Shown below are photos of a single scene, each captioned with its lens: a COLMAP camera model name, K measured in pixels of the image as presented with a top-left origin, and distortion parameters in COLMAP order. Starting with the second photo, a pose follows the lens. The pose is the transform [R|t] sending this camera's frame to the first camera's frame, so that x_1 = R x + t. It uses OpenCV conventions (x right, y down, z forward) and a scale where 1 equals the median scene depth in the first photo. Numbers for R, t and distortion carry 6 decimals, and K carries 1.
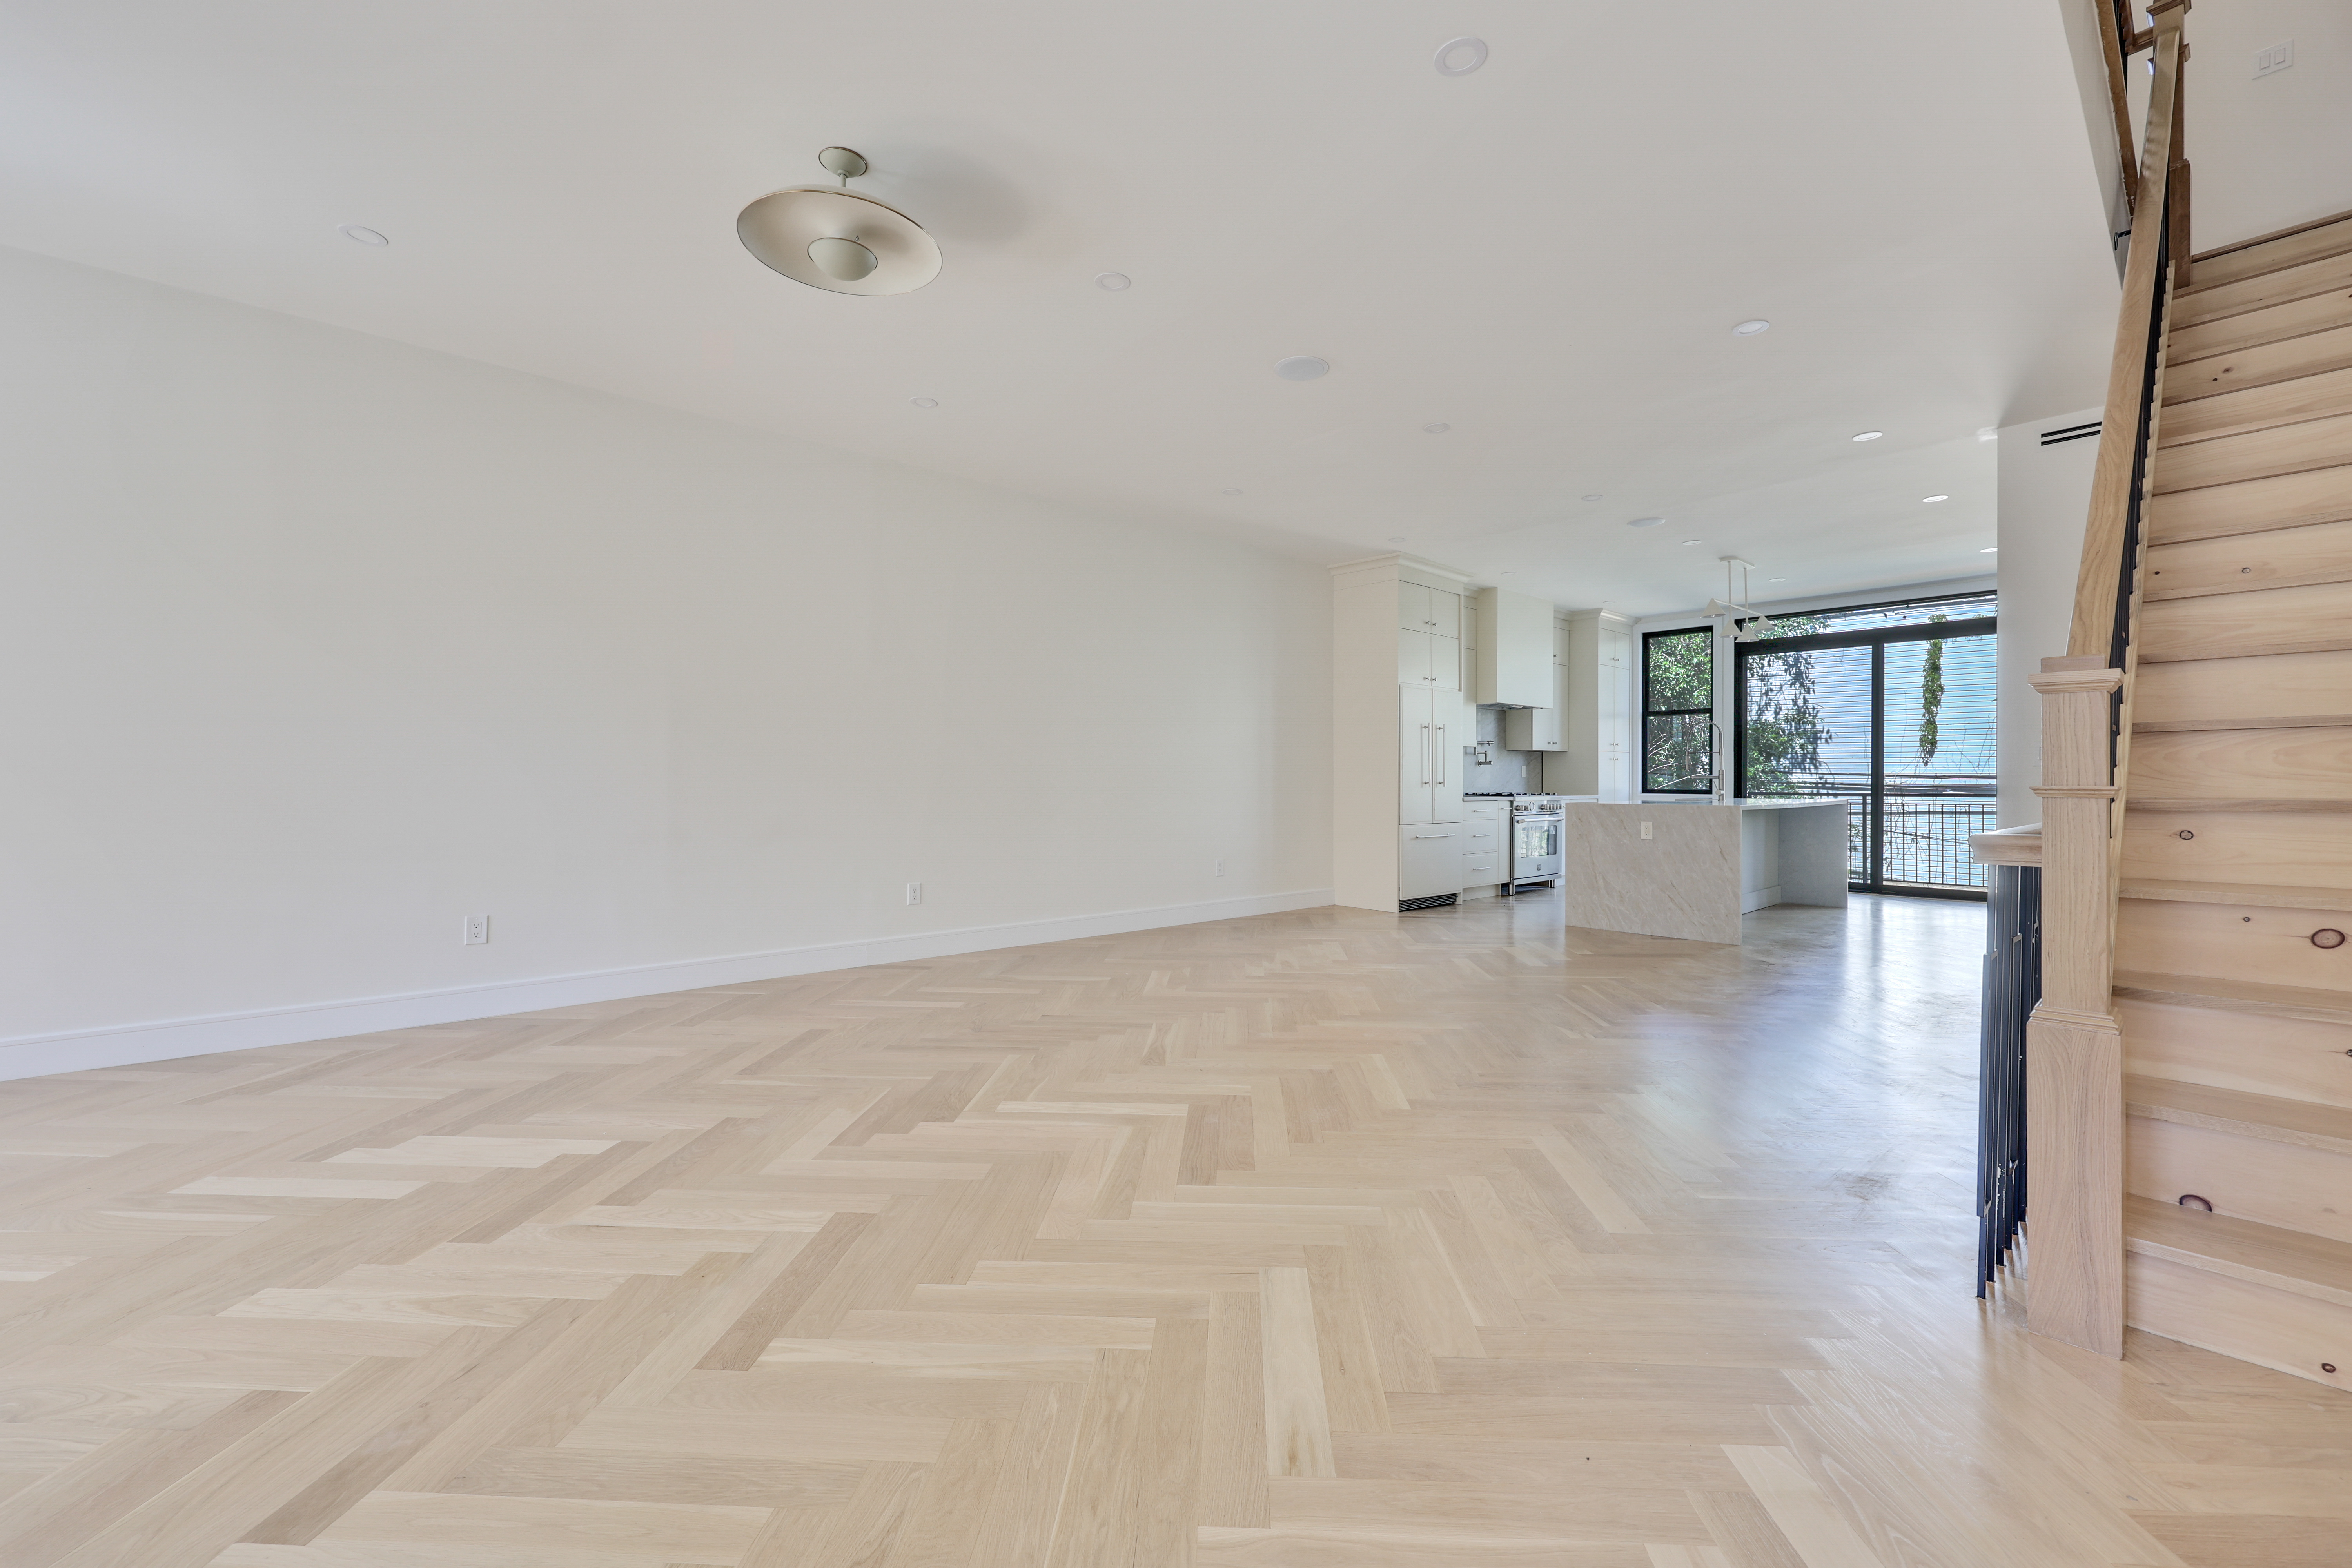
lens RADIAL K [[975.9, 0, 1184.5], [0, 975.9, 776.7], [0, 0, 1]] dist [0.001513, -0.000410]
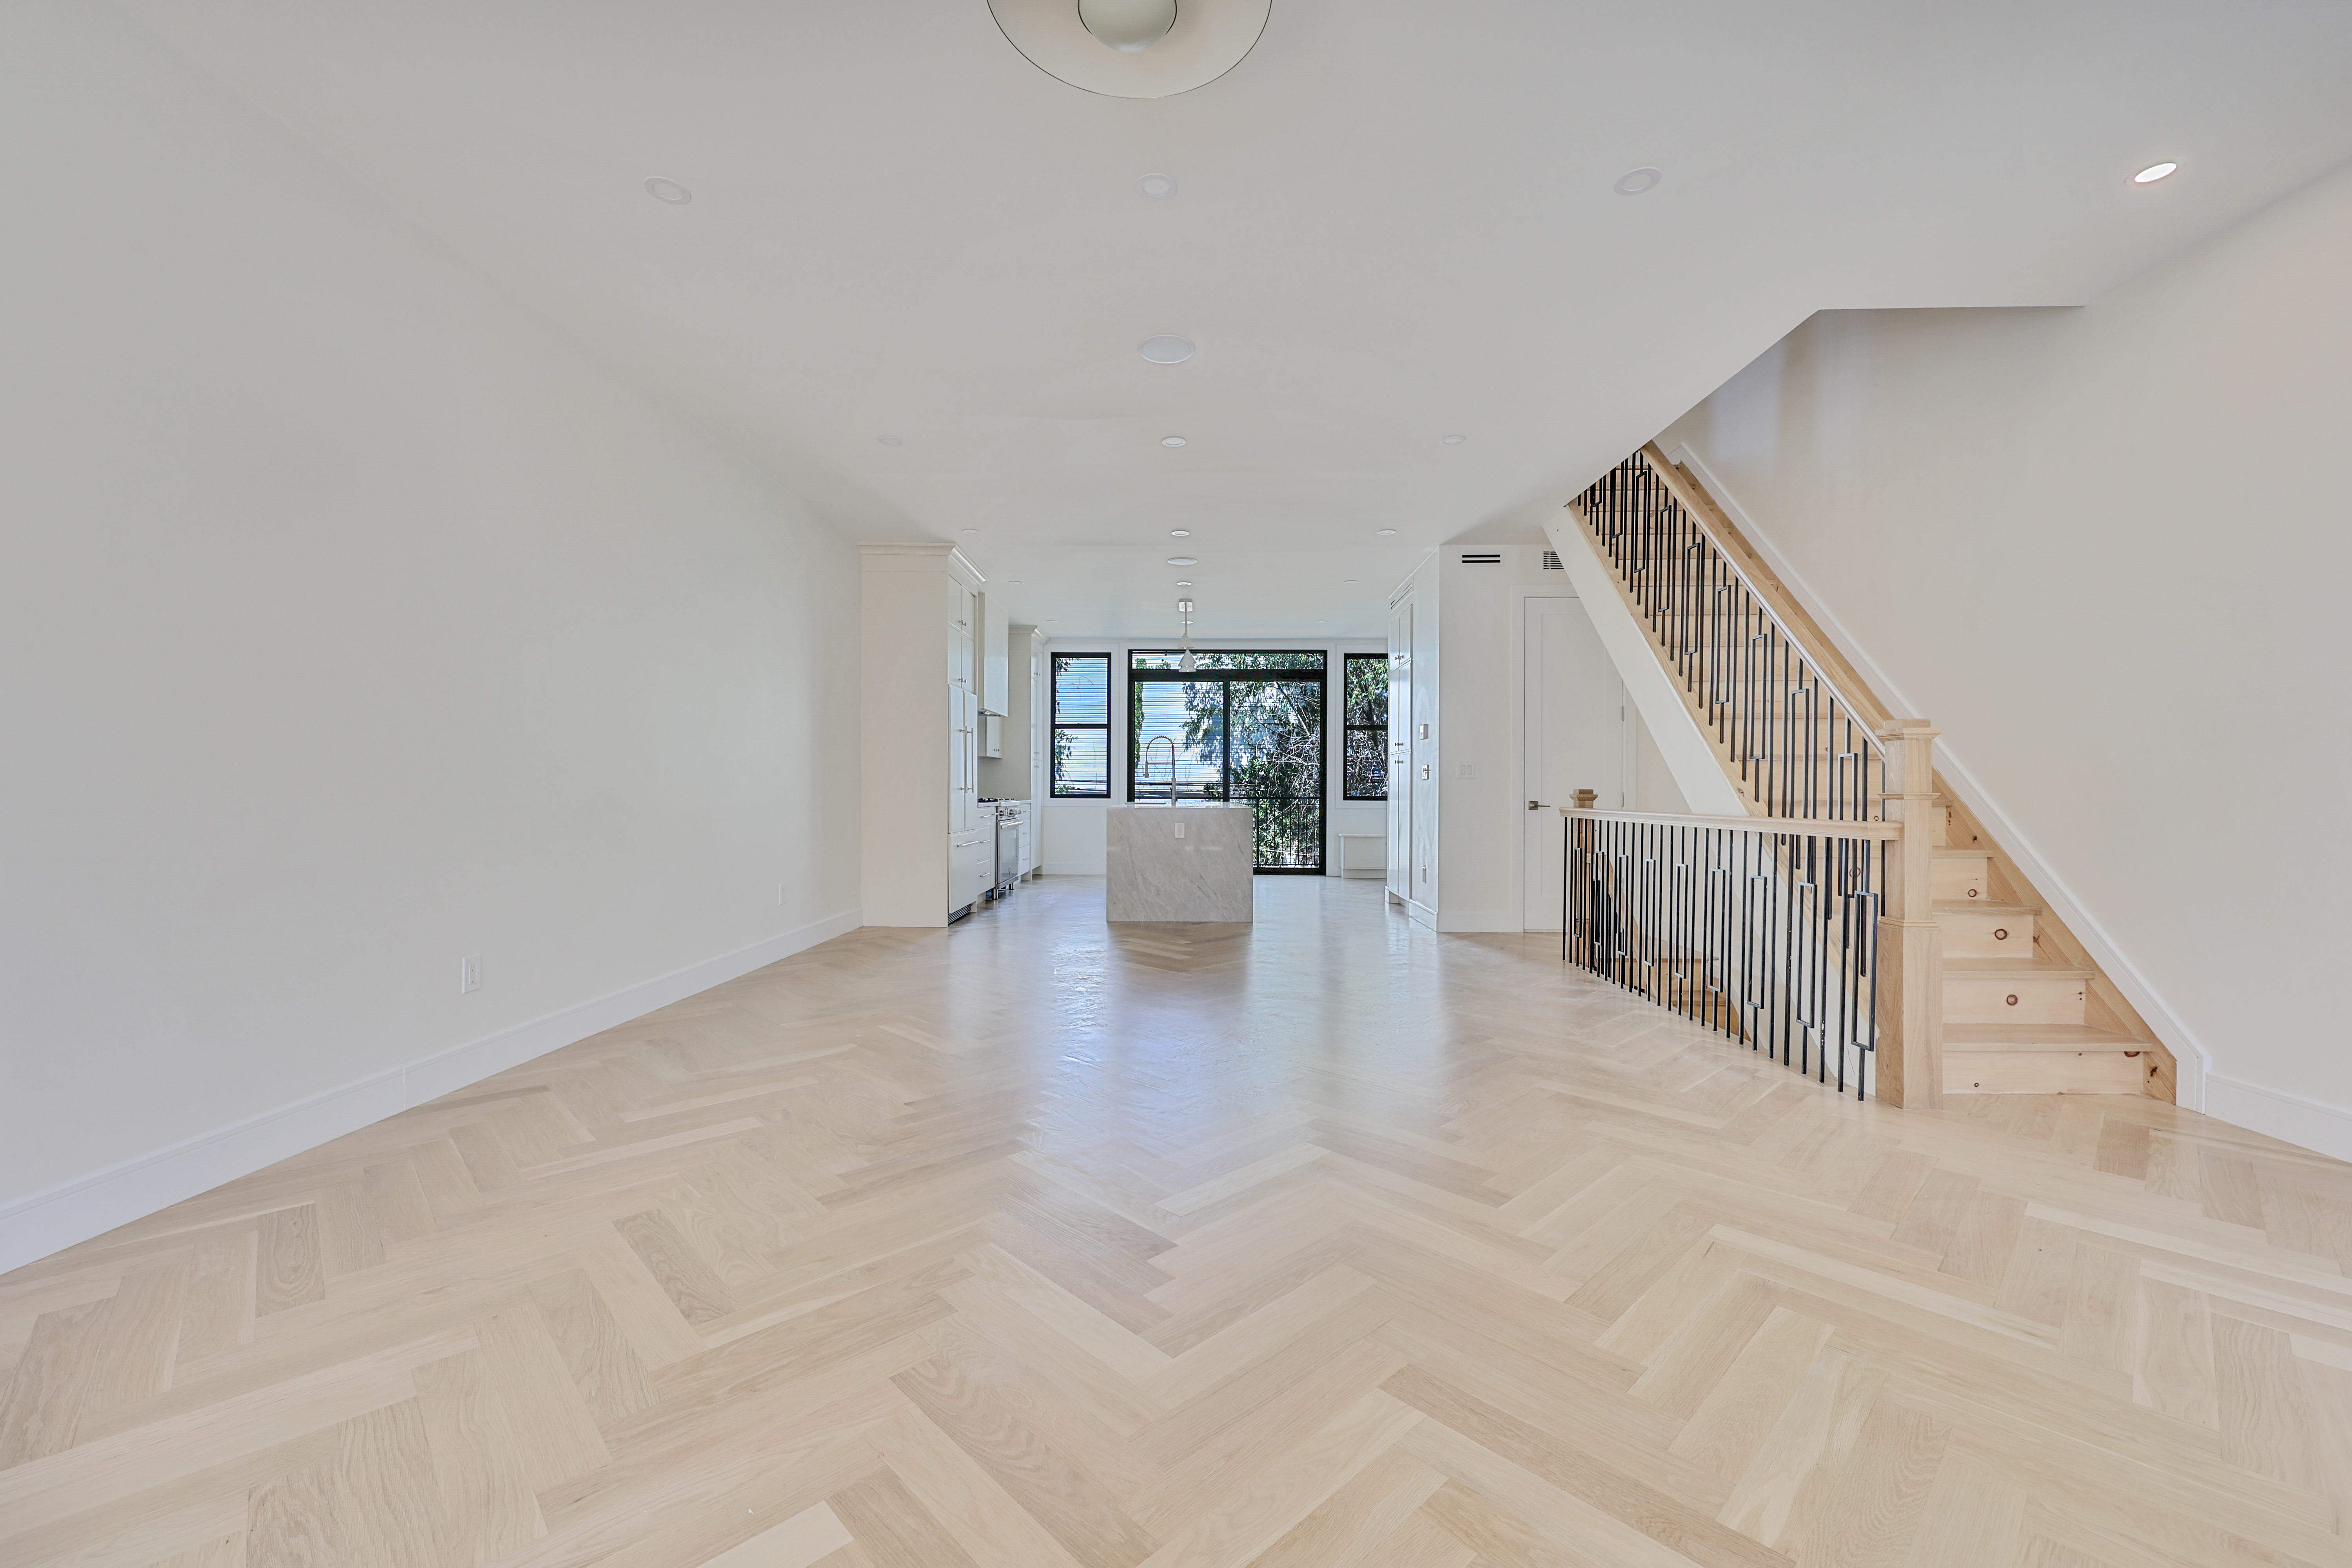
lens RADIAL K [[975.9, 0, 1184.5], [0, 975.9, 776.7], [0, 0, 1]] dist [0.001513, -0.000410]
pose [[0.666638, 0.009755, 0.745318, -0.403937], [-0.006104, 0.999952, -0.007628, 0.000957], [-0.745357, 0.000536, 0.666666, 0.254647]]
